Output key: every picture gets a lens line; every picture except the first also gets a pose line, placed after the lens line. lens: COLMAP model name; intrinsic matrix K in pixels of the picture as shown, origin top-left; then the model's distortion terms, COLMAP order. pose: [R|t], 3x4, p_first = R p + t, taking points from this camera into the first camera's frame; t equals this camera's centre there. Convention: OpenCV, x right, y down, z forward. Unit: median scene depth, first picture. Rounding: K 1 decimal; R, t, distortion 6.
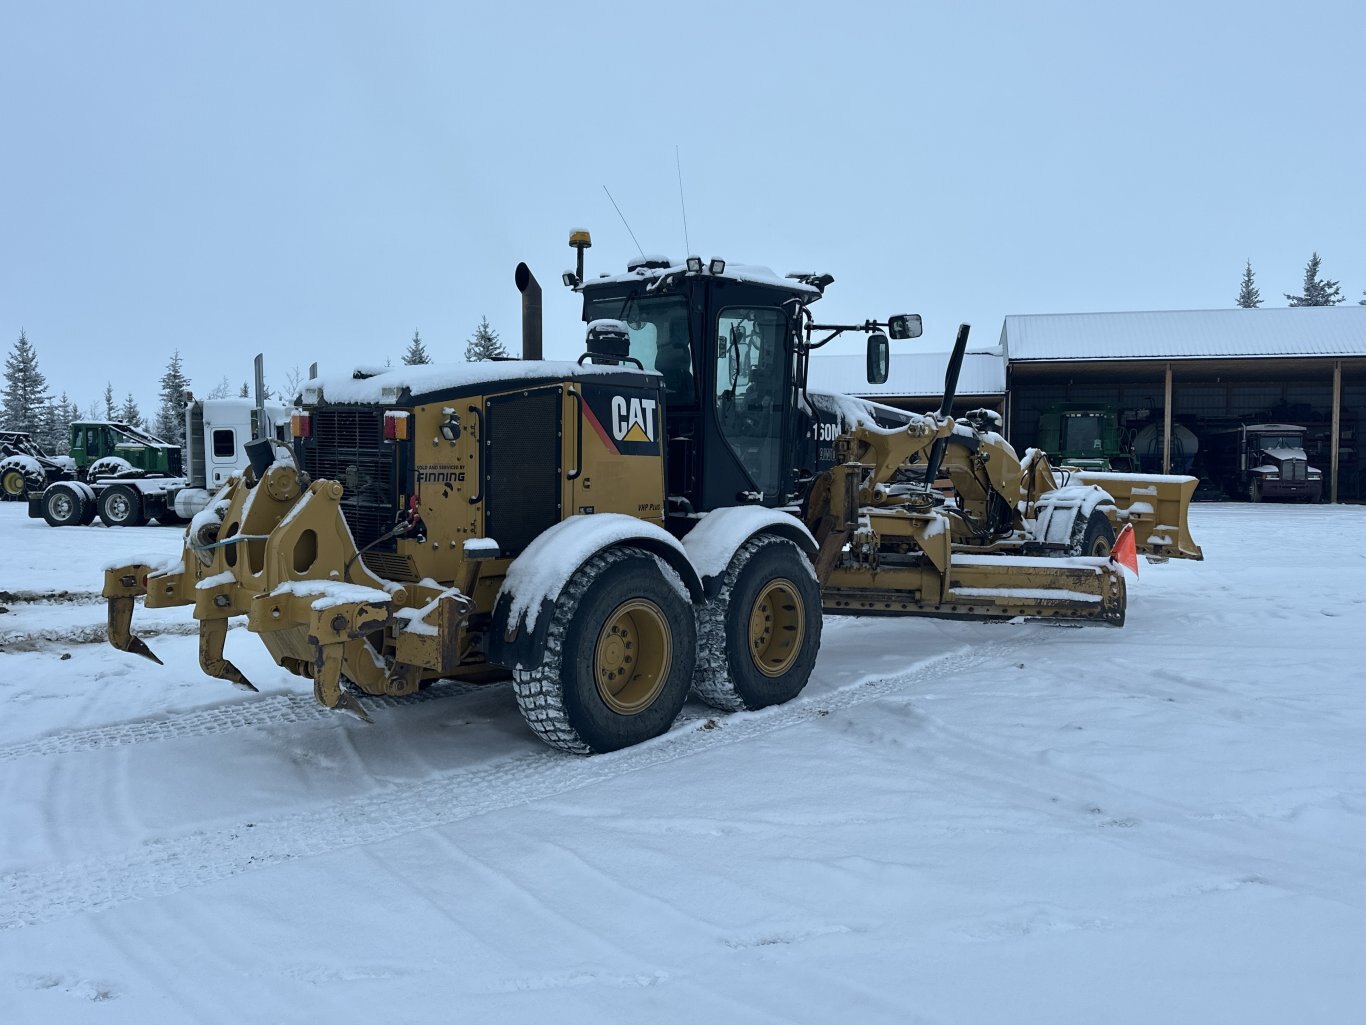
lens RADIAL K [[1130.6, 0, 686.0], [0, 1130.6, 520.5], [0, 0, 1]] dist [0.193807, -0.362184]
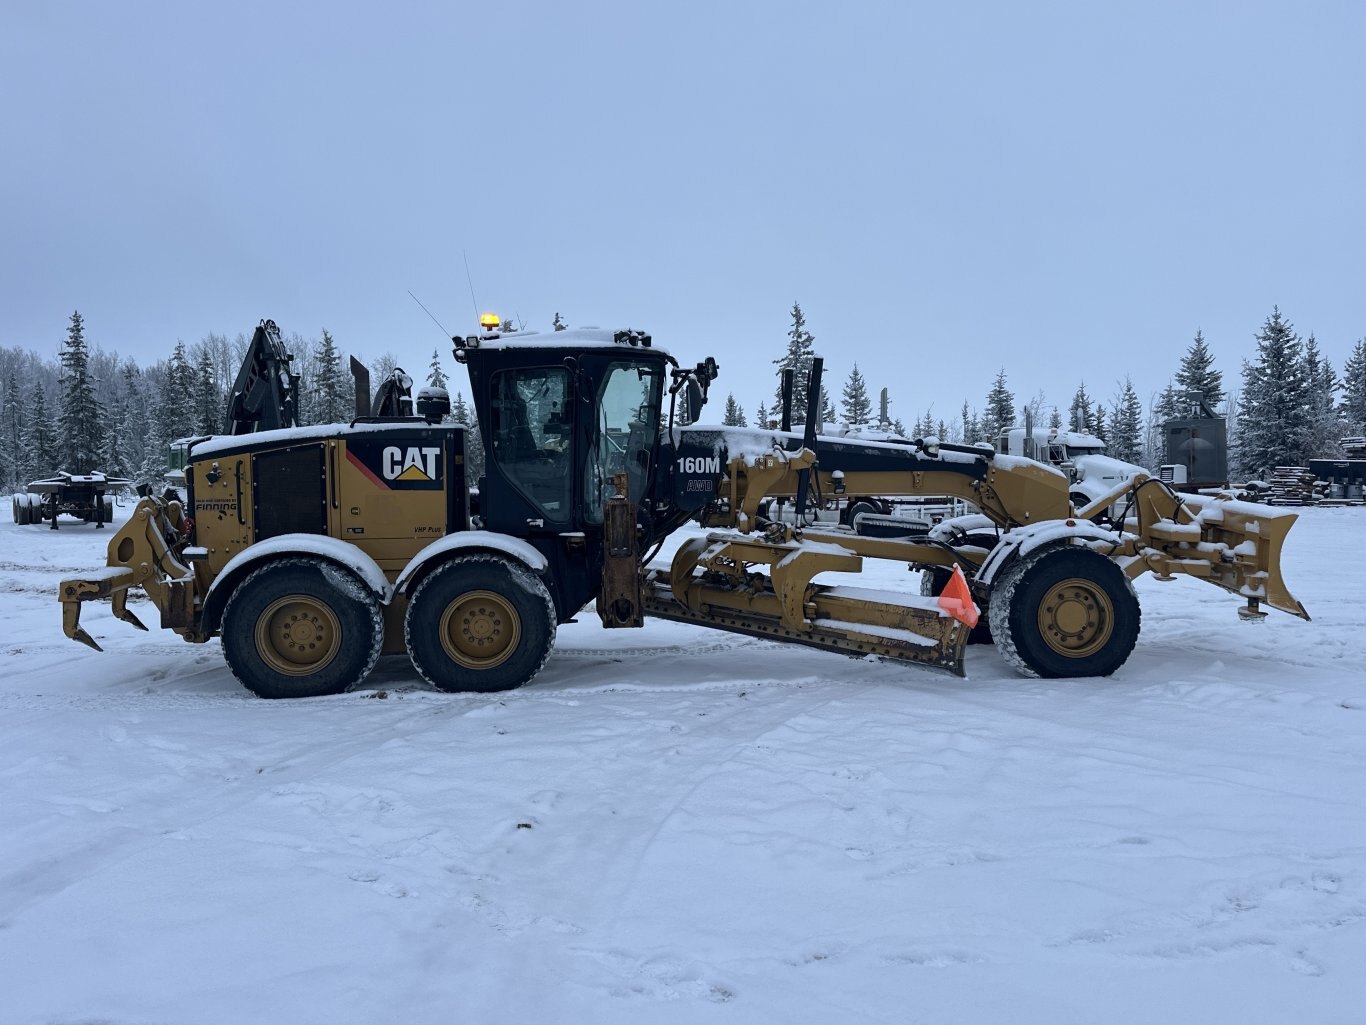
lens RADIAL K [[1130.6, 0, 686.0], [0, 1130.6, 520.5], [0, 0, 1]] dist [0.193807, -0.362184]
pose [[0.710091, 0.026566, -0.703609, 1.120135], [-0.028956, 0.999544, 0.008516, -0.042581], [0.703514, 0.014327, 0.710537, 0.272444]]
